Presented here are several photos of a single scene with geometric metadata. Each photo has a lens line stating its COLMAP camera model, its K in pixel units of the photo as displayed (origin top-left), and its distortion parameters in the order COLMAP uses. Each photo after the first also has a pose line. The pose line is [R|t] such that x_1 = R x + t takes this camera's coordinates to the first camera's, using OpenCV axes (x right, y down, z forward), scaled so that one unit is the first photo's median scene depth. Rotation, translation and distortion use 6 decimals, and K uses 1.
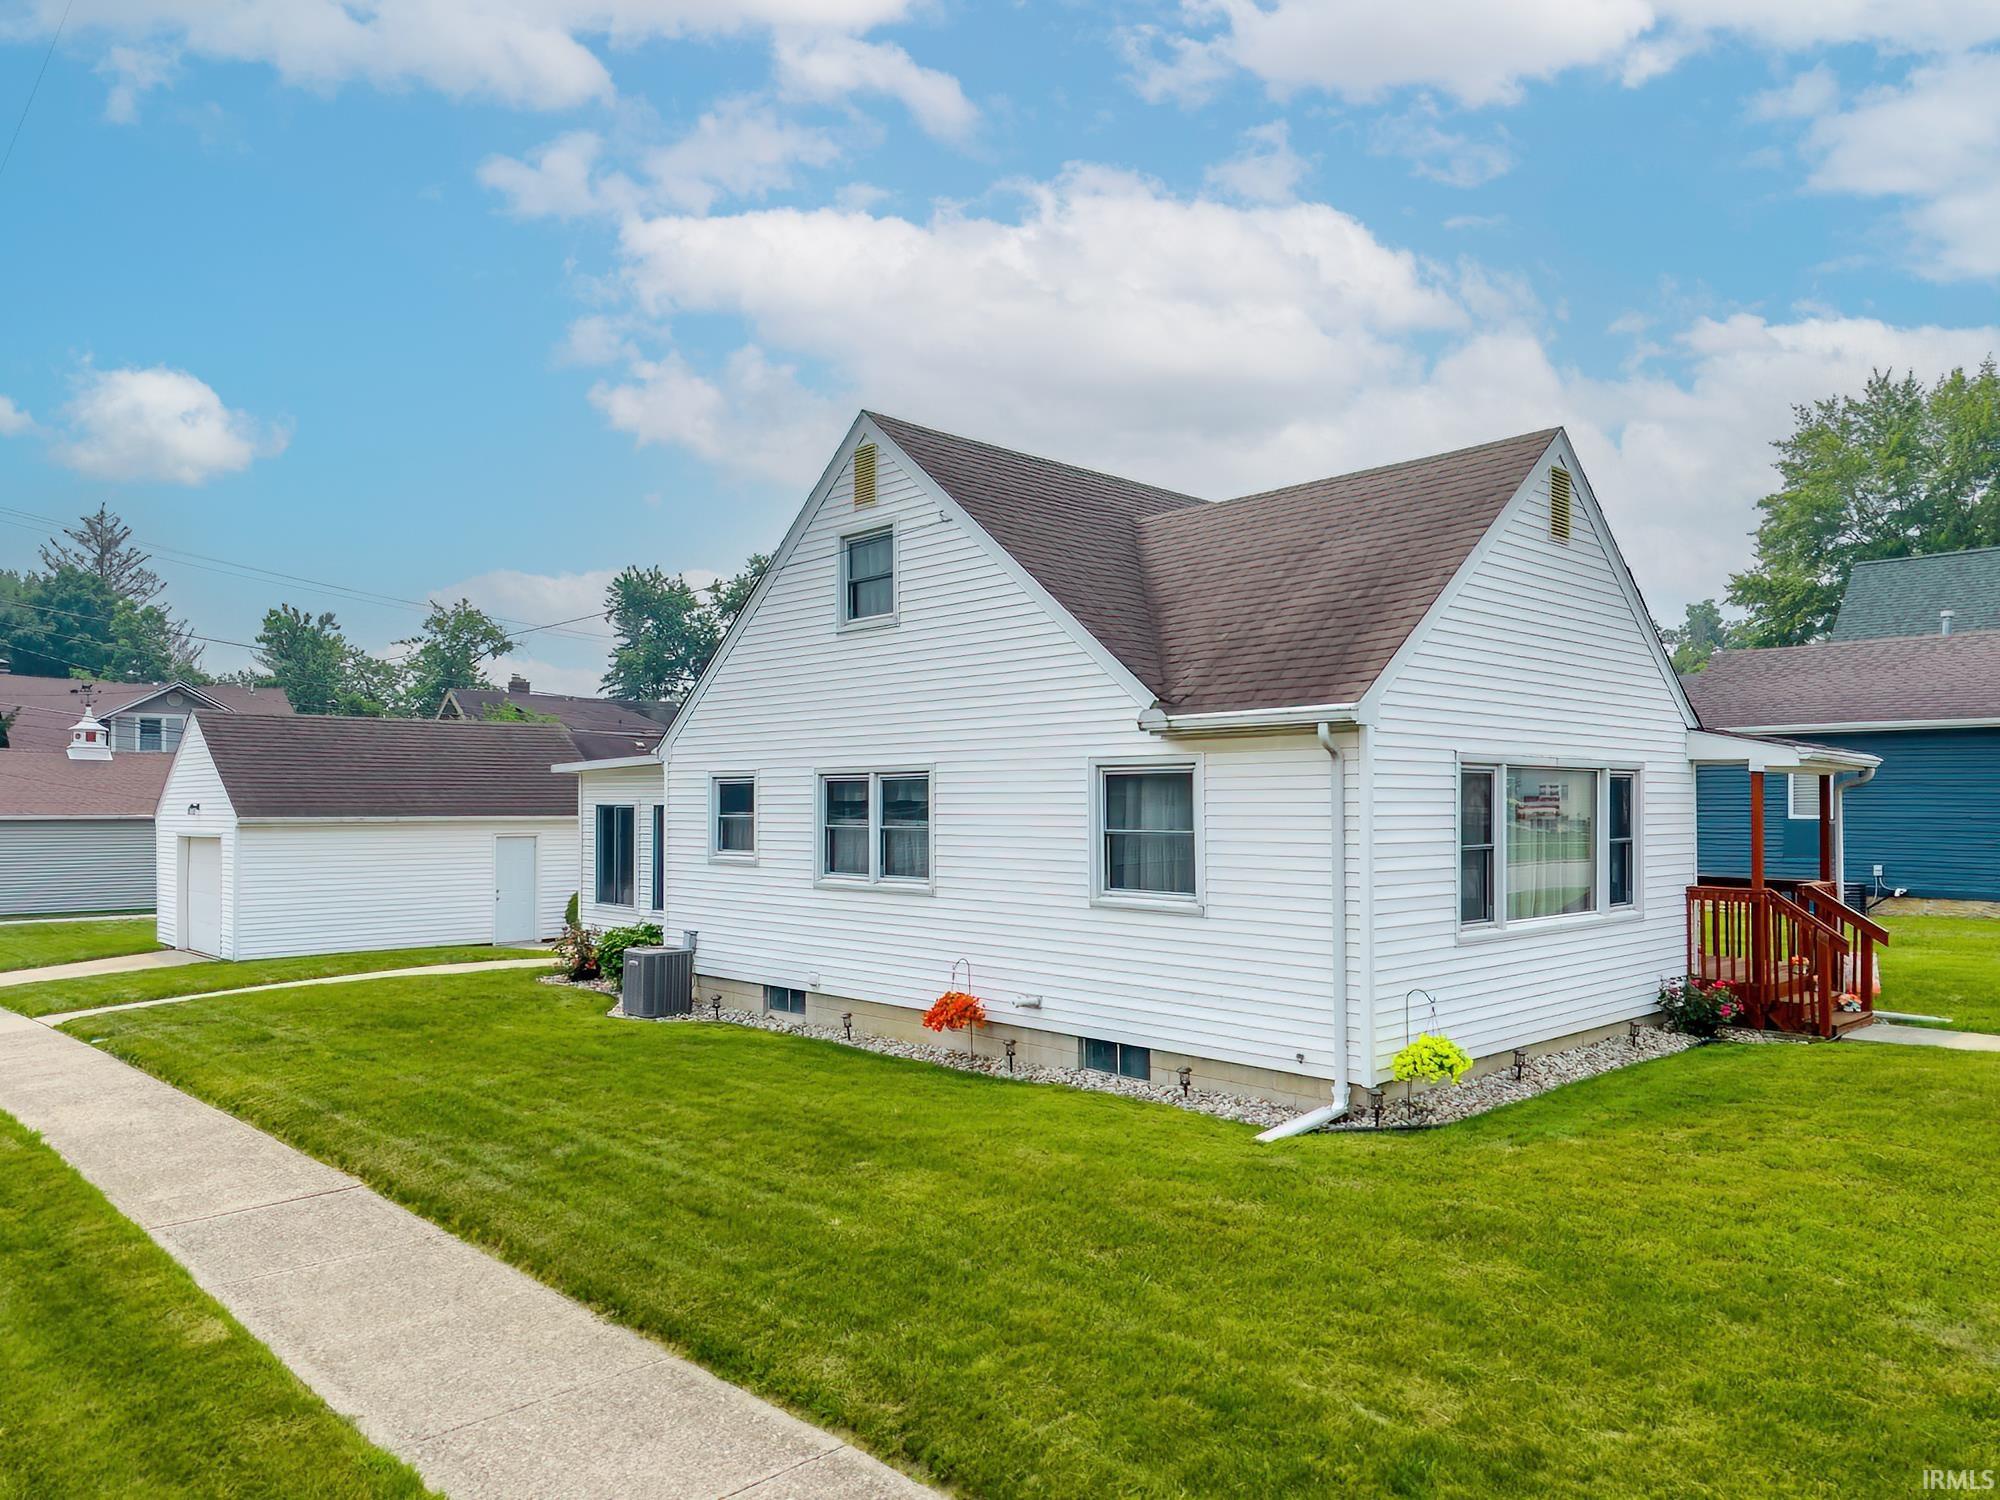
lens RADIAL K [[1355.6, 0, 1013.8], [0, 1355.6, 805.7], [0, 0, 1]] dist [0.045015, -0.036905]
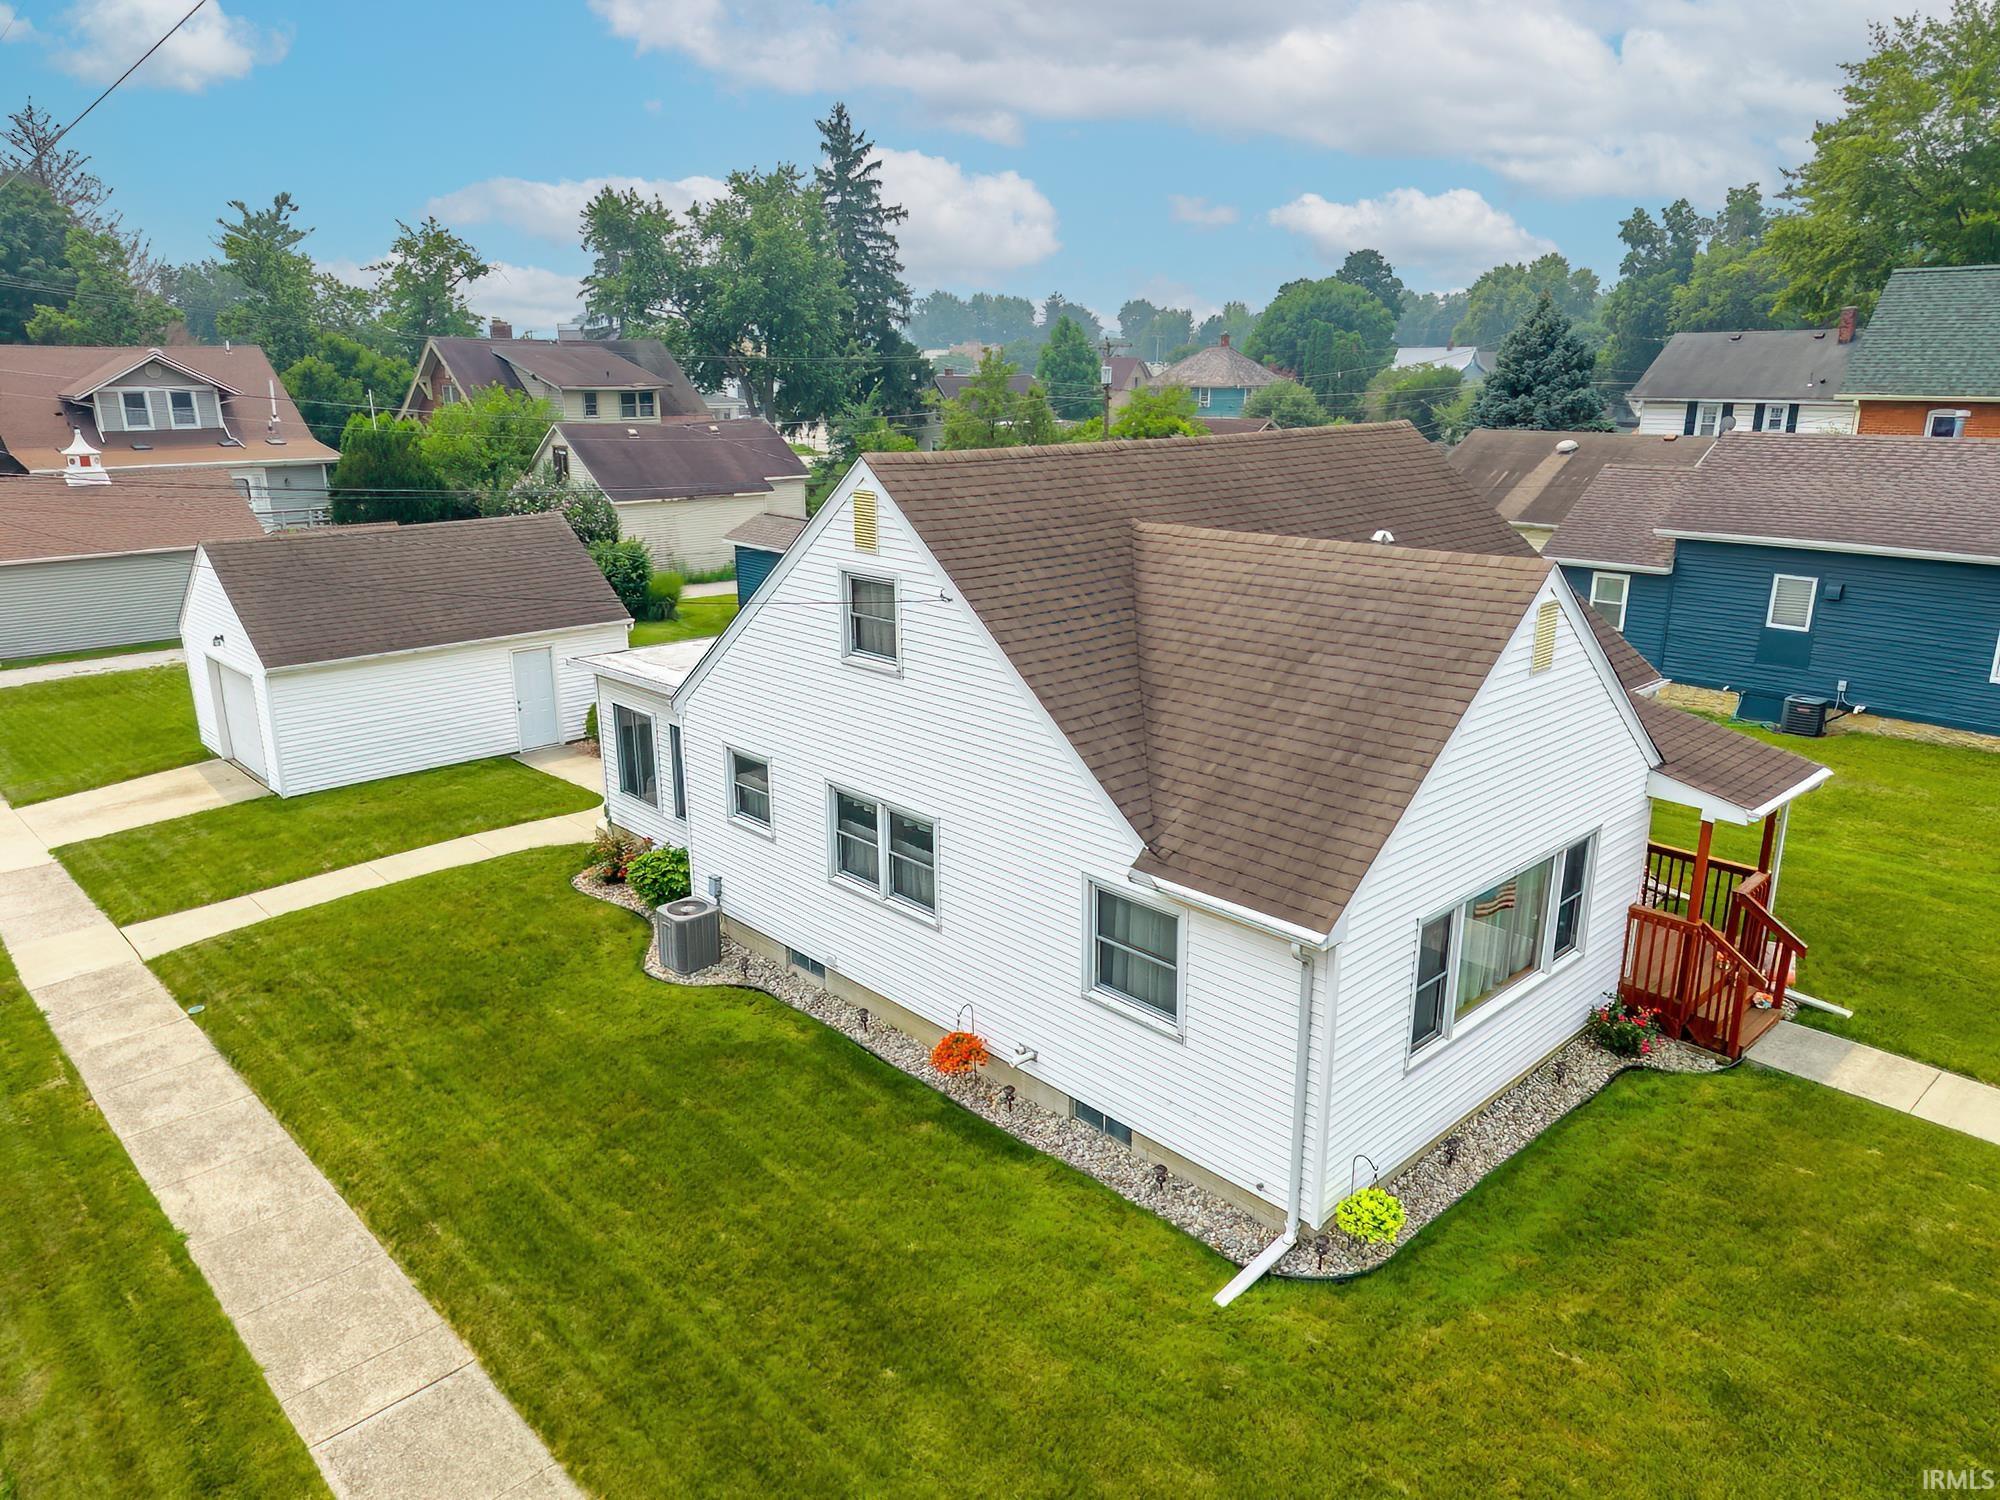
lens RADIAL K [[1330.5, 0, 1008.0], [0, 1330.5, 748.3], [0, 0, 1]] dist [0.046908, -0.034309]
pose [[0.999997, 0.001308, -0.001945, -0.001853], [-0.000691, 0.957427, 0.288674, -0.367481], [0.002240, -0.288672, 0.957425, 0.010392]]
